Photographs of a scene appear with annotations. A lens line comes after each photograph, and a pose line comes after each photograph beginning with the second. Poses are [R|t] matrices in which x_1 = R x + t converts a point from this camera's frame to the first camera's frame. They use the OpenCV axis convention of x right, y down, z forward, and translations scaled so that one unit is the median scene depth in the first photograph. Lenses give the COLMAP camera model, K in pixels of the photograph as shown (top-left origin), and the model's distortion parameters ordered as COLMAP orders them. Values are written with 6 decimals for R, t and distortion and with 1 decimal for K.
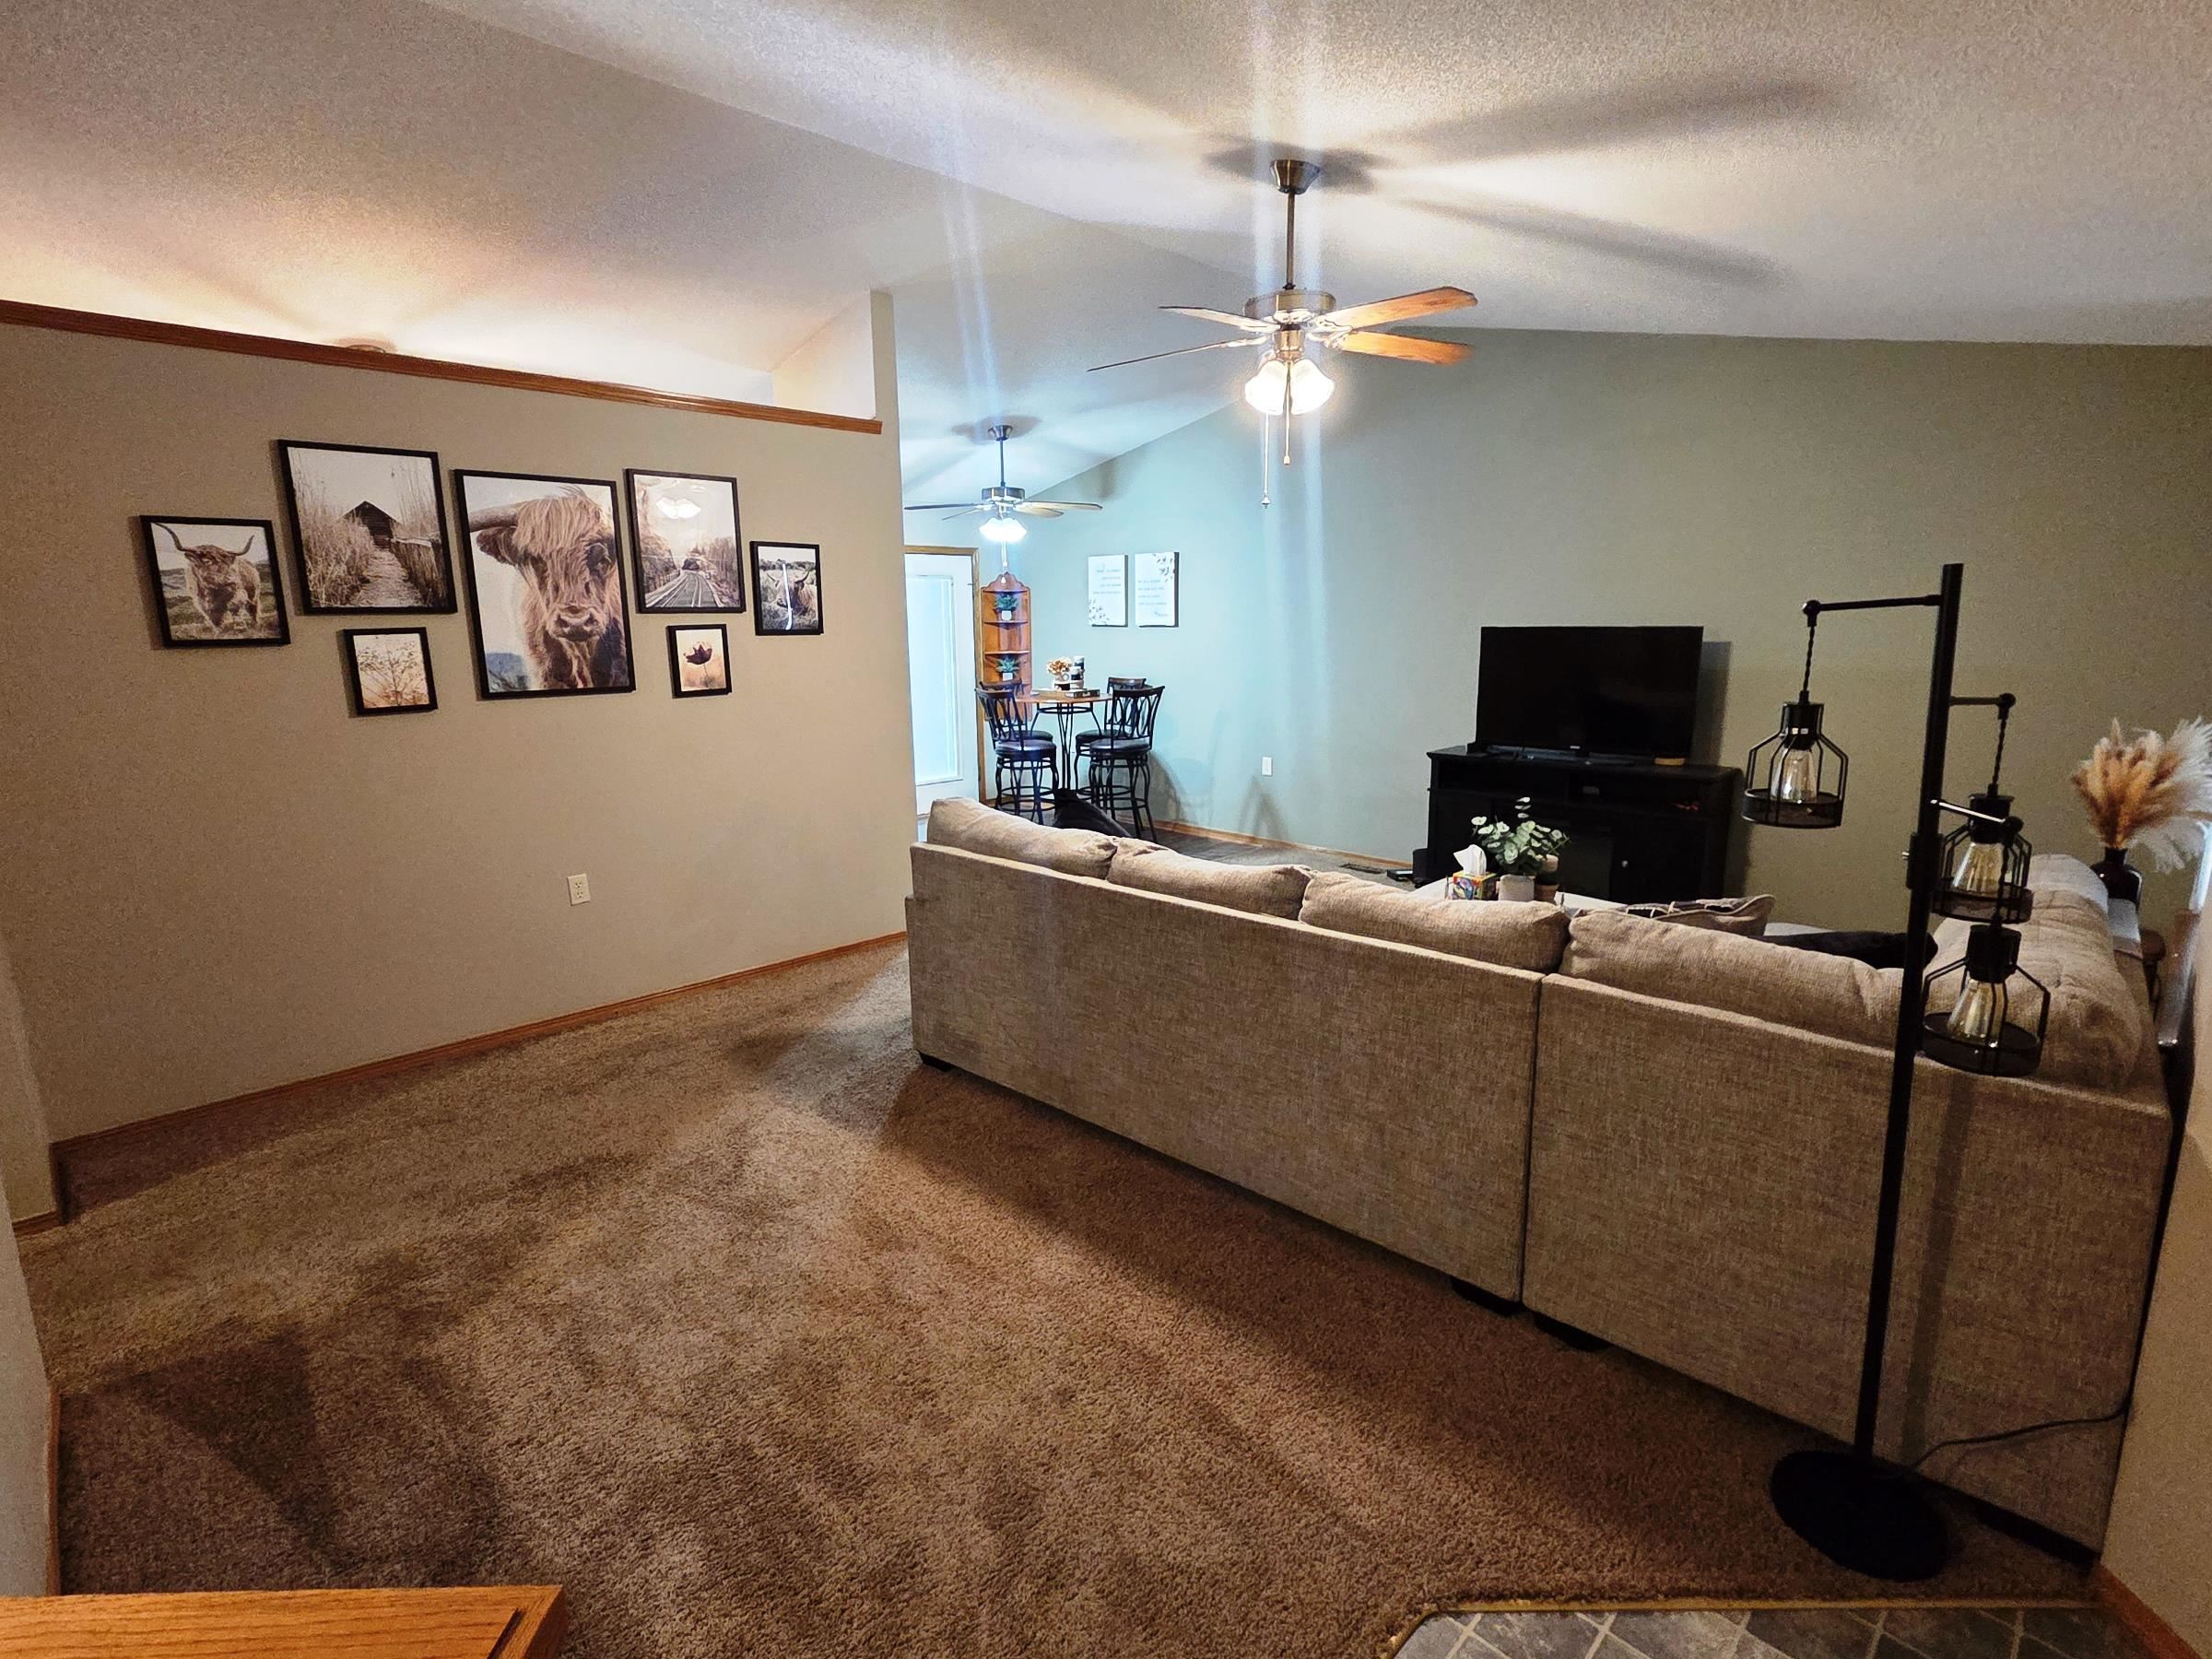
lens RADIAL K [[1072.9, 0, 1106.0], [0, 1072.9, 829.5], [0, 0, 1]] dist [0.000649, 0.000004]
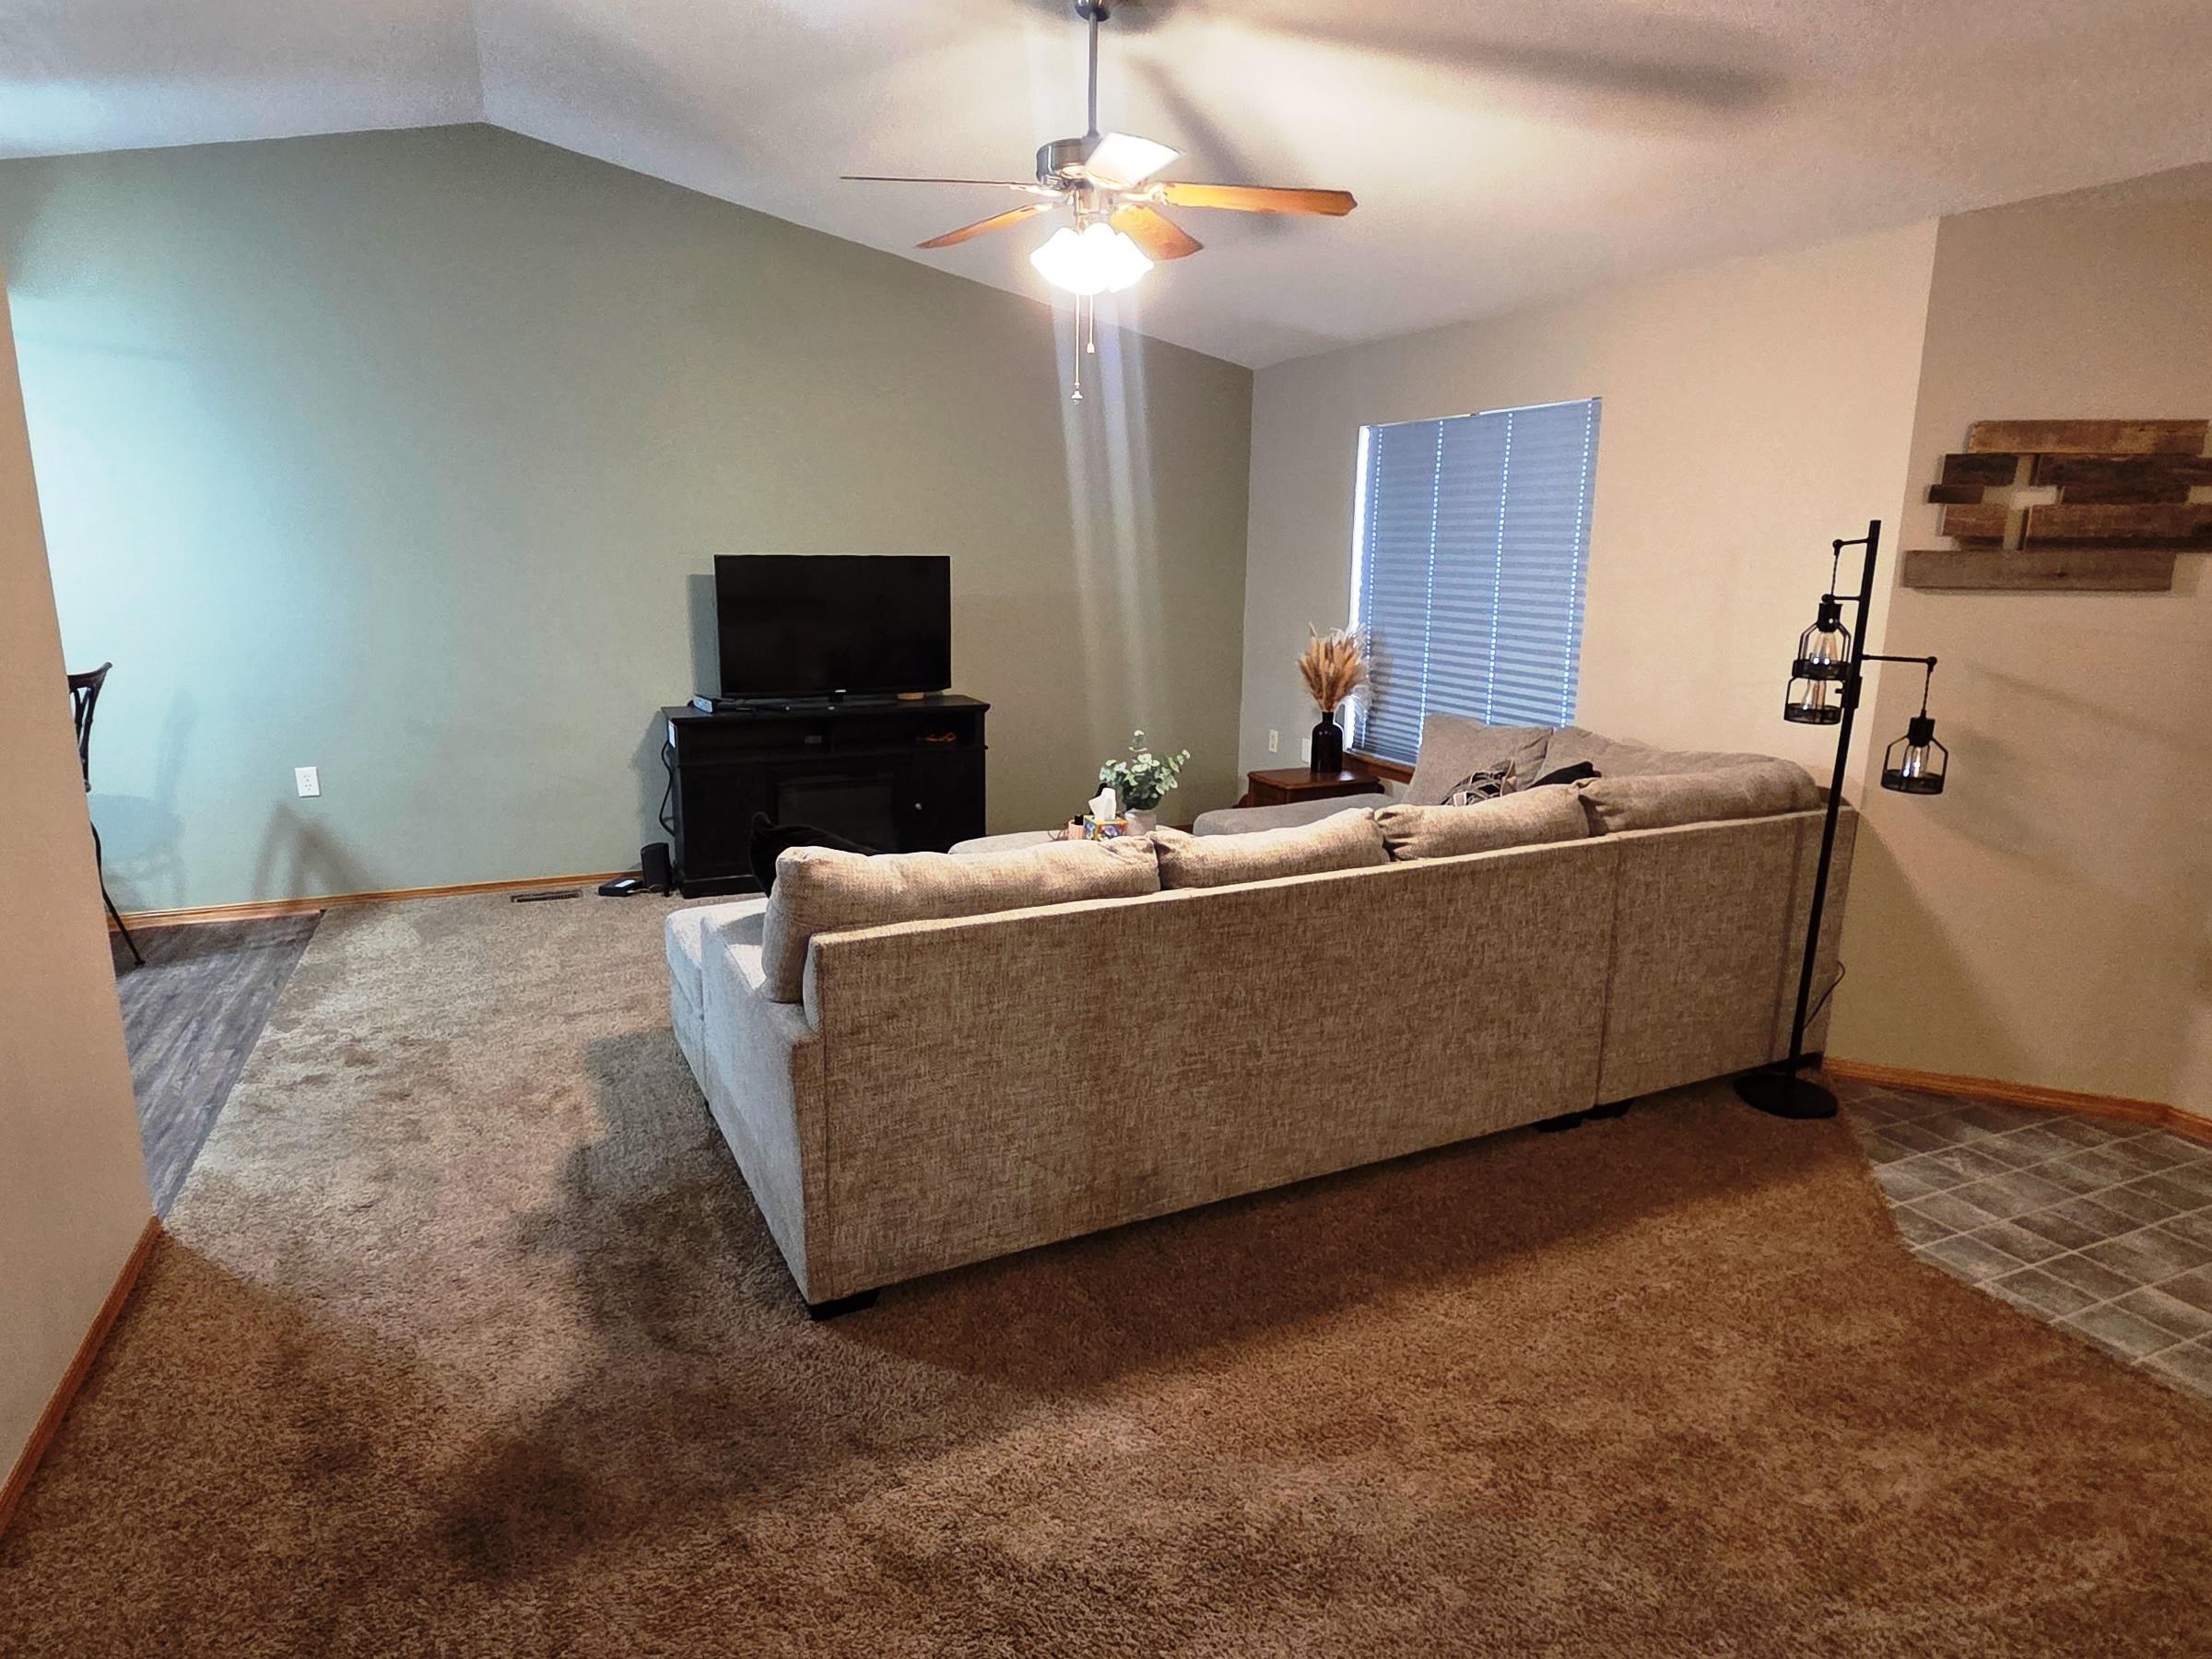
lens RADIAL K [[1275.5, 0, 1106.0], [0, 1275.5, 829.5], [0, 0, 1]] dist [0.001653, 0.000553]
pose [[0.361747, -0.192485, 0.912189, -0.839976], [0.171173, 0.975533, 0.137969, -0.128320], [-0.916427, 0.106233, 0.385844, 0.703389]]
